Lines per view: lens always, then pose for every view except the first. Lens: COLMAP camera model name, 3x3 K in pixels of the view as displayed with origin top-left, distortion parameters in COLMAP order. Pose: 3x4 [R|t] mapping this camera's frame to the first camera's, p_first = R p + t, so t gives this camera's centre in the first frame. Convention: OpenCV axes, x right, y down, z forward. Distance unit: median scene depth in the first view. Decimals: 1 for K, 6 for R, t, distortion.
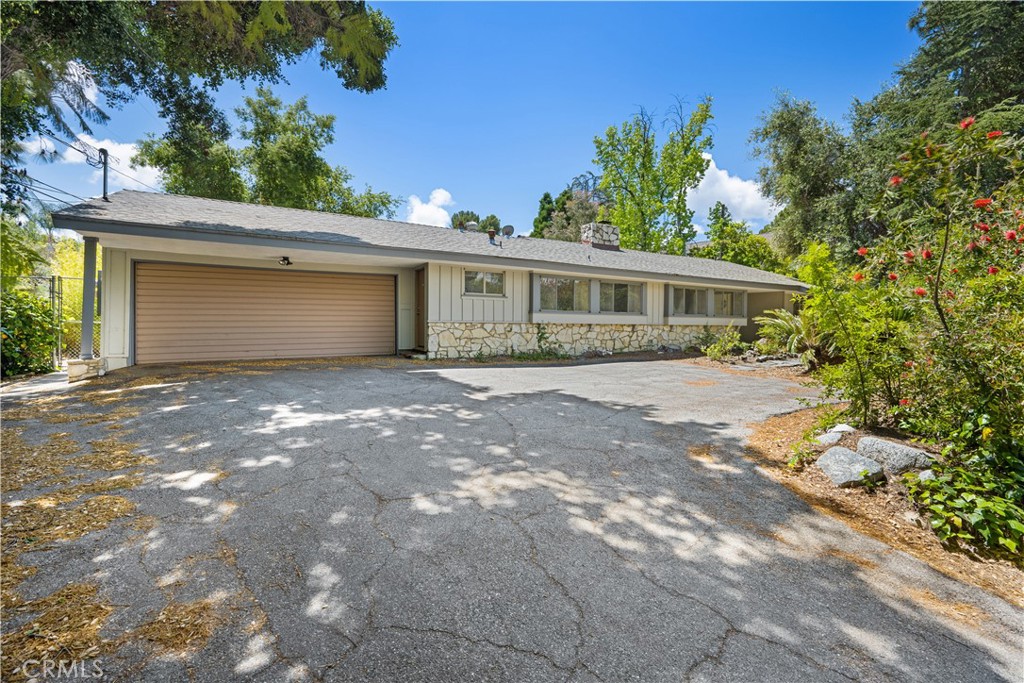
lens RADIAL K [[453.3, 0, 512.4], [0, 453.3, 334.5], [0, 0, 1]] dist [0.003796, -0.000043]
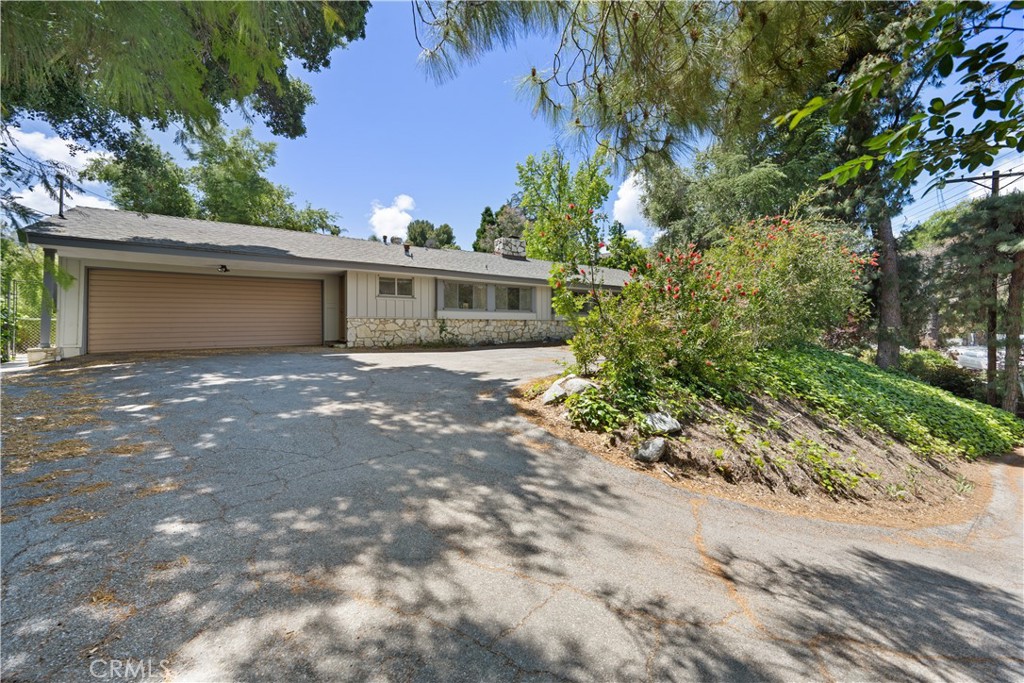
lens RADIAL K [[415.7, 0, 513.4], [0, 415.7, 325.2], [0, 0, 1]] dist [0.006501, -0.001178]
pose [[0.993701, -0.007336, 0.111822, 0.132152], [0.009601, 0.999759, -0.019731, 0.018808], [-0.111650, 0.020680, 0.993532, -0.179086]]
